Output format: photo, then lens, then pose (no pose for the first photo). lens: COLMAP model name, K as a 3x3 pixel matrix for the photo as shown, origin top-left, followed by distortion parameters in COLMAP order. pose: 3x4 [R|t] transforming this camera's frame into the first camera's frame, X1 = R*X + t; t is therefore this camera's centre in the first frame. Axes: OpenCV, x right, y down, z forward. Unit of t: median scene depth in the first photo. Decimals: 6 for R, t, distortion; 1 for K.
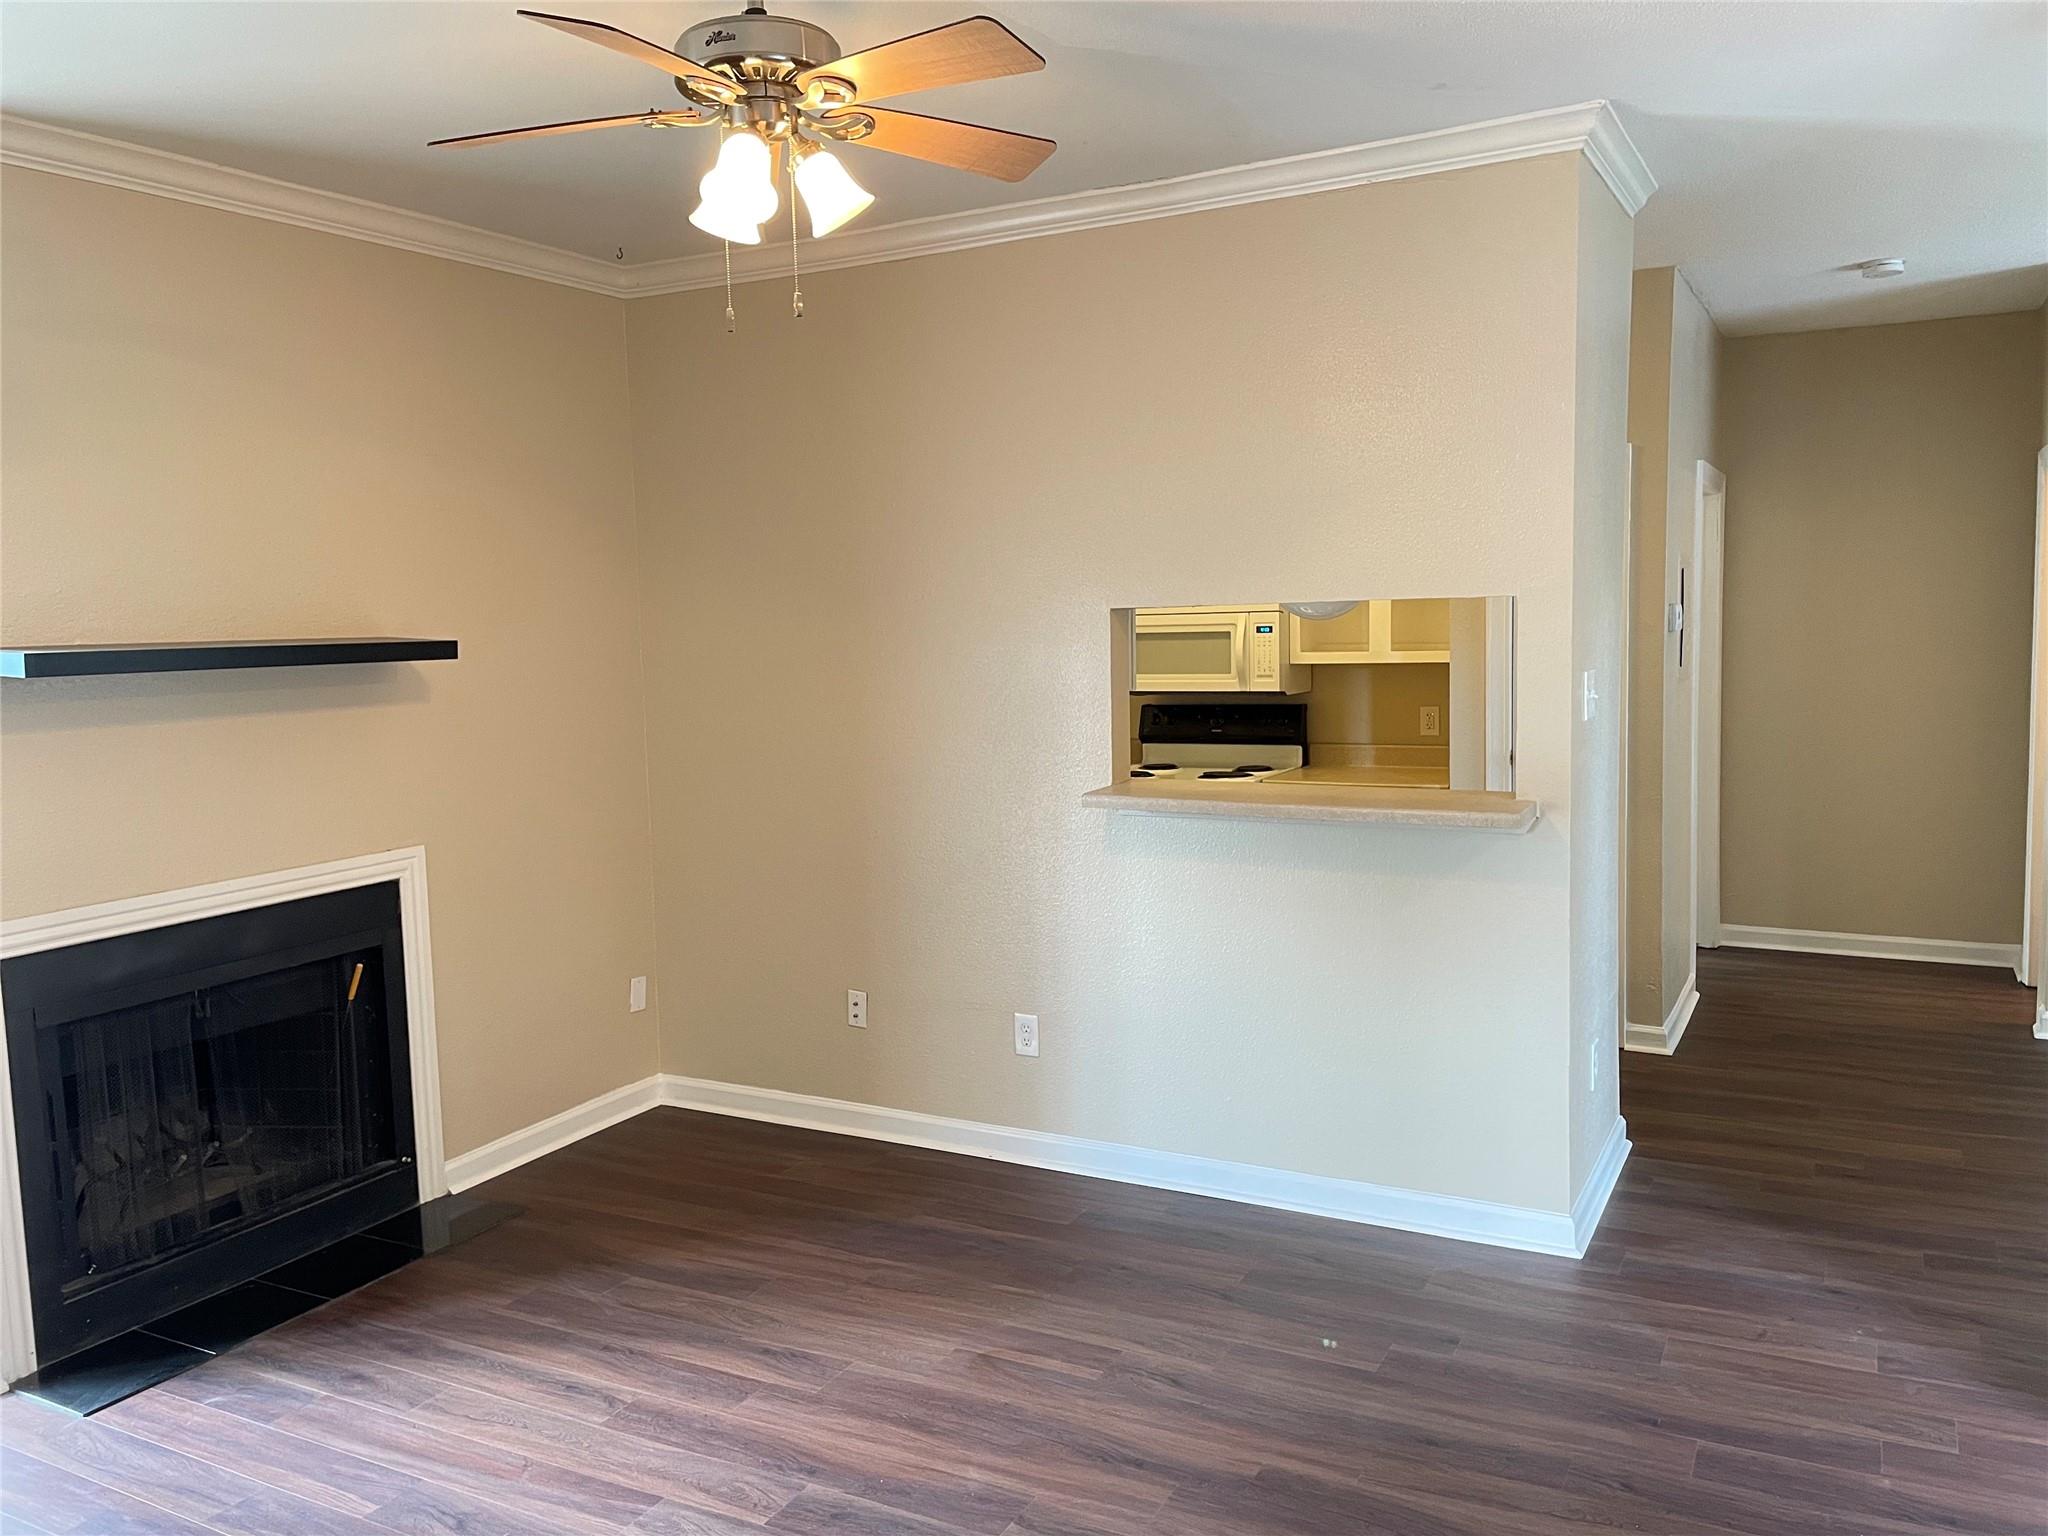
lens RADIAL K [[1554.8, 0, 1028.9], [0, 1554.8, 751.1], [0, 0, 1]] dist [0.025922, -0.031059]
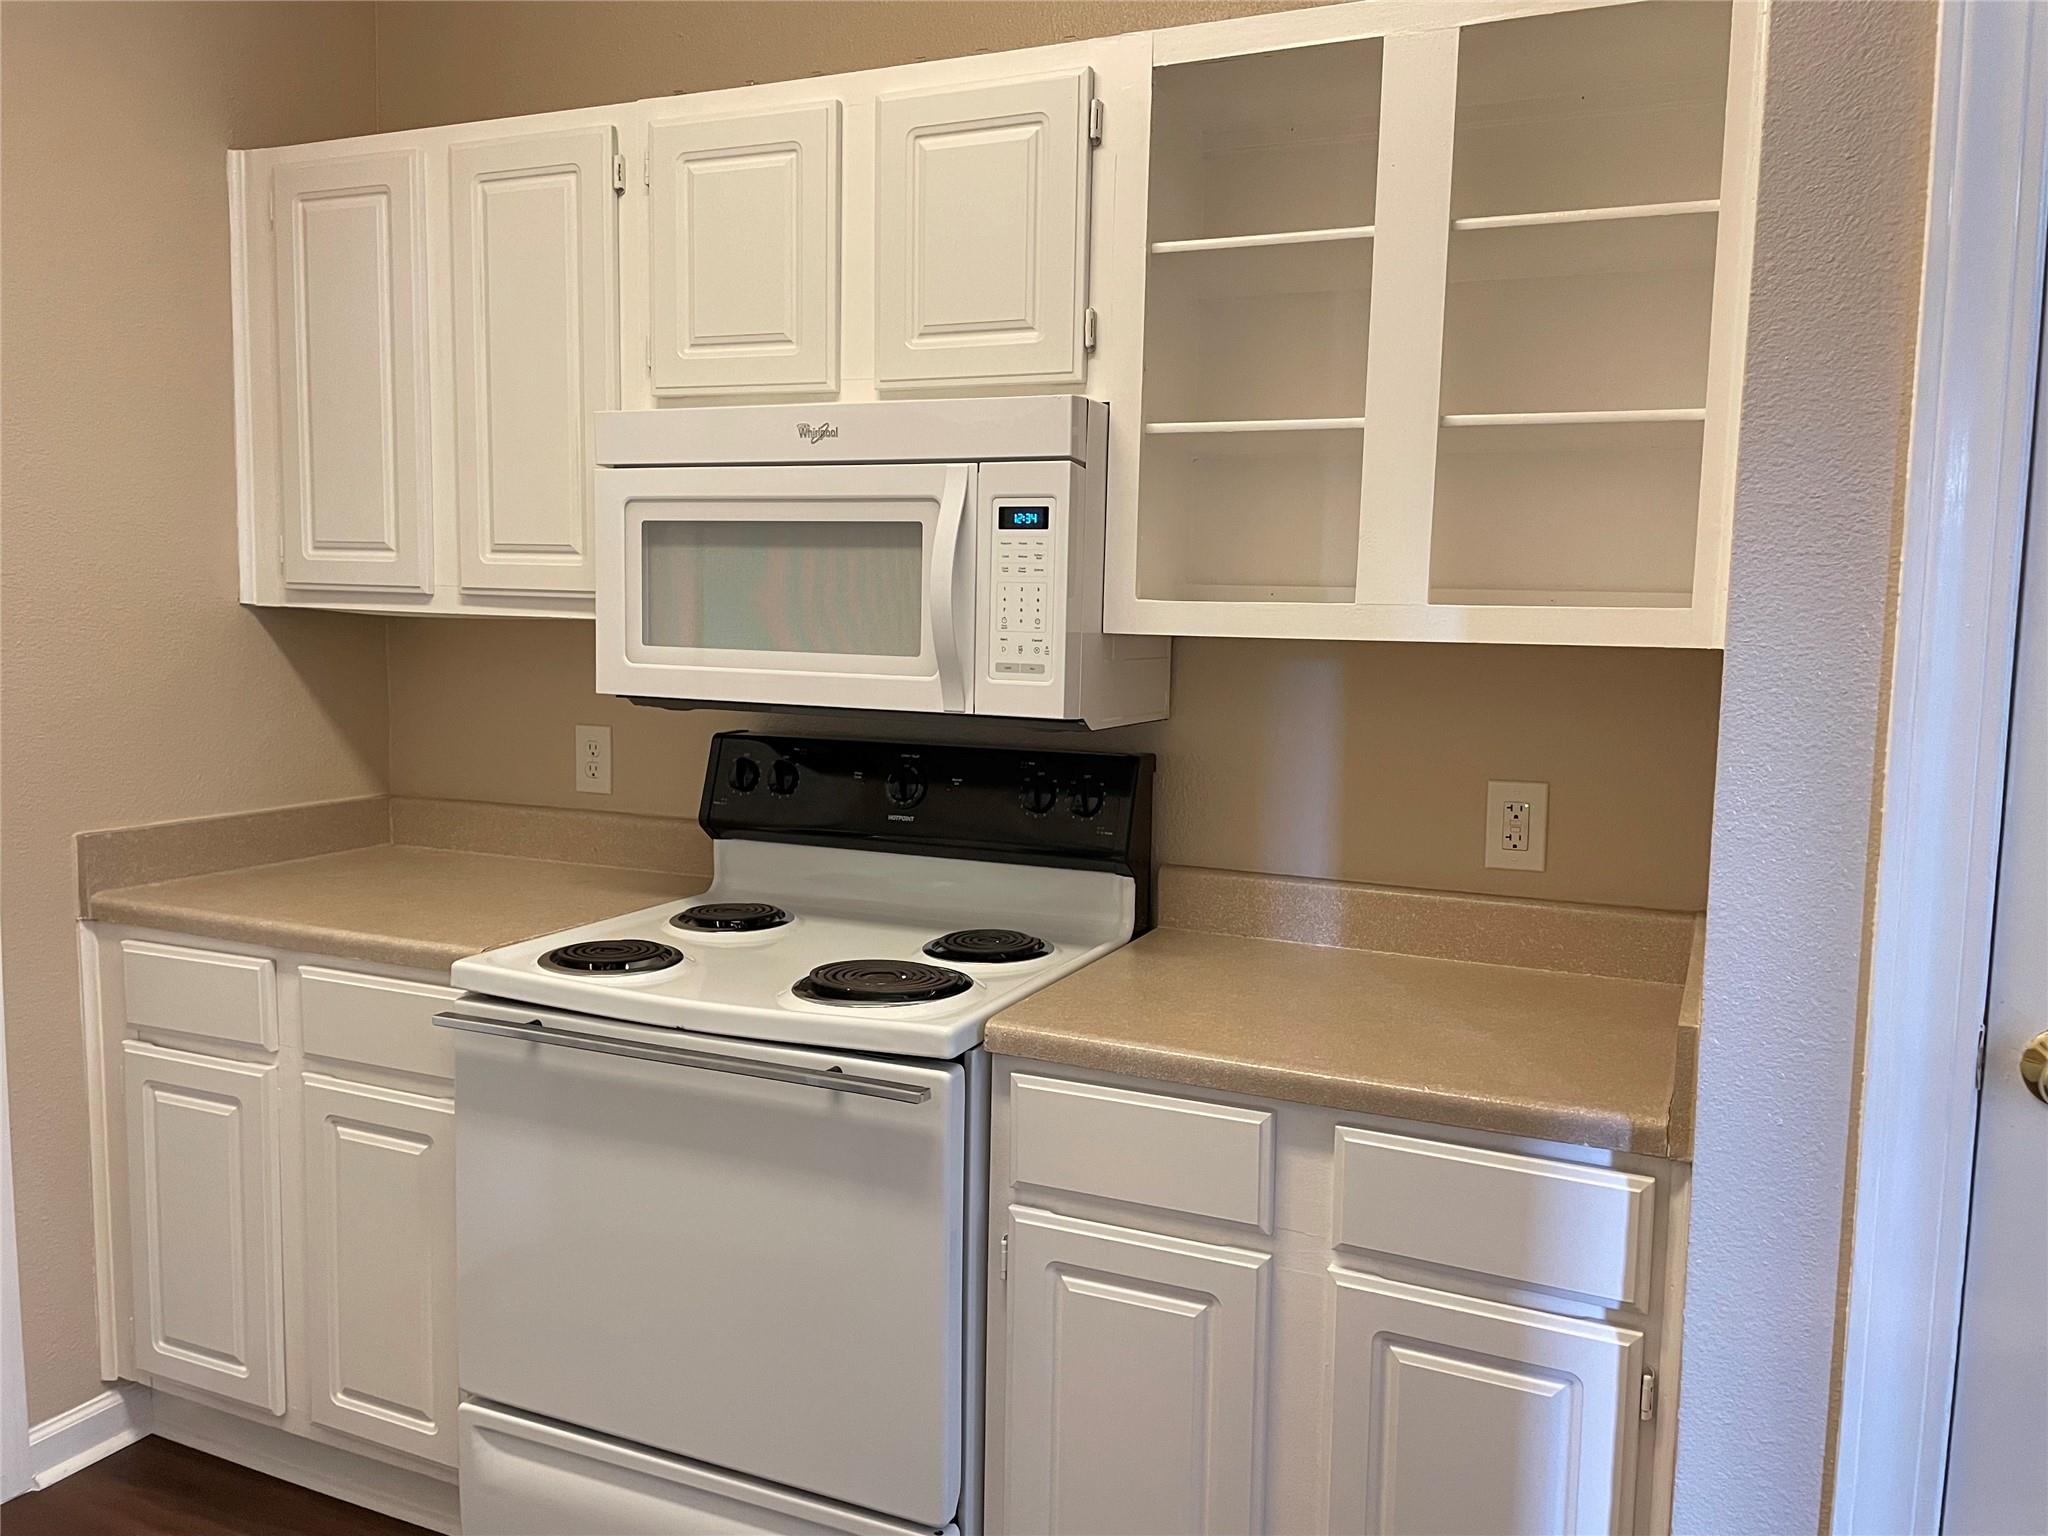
lens RADIAL K [[1554.8, 0, 1020.9], [0, 1554.8, 771.8], [0, 0, 1]] dist [0.025922, -0.031059]
pose [[0.997307, 0.041270, 0.060626, 0.133266], [-0.042225, 0.999002, 0.014556, -0.031632], [-0.059965, -0.017076, 0.998054, 0.683826]]
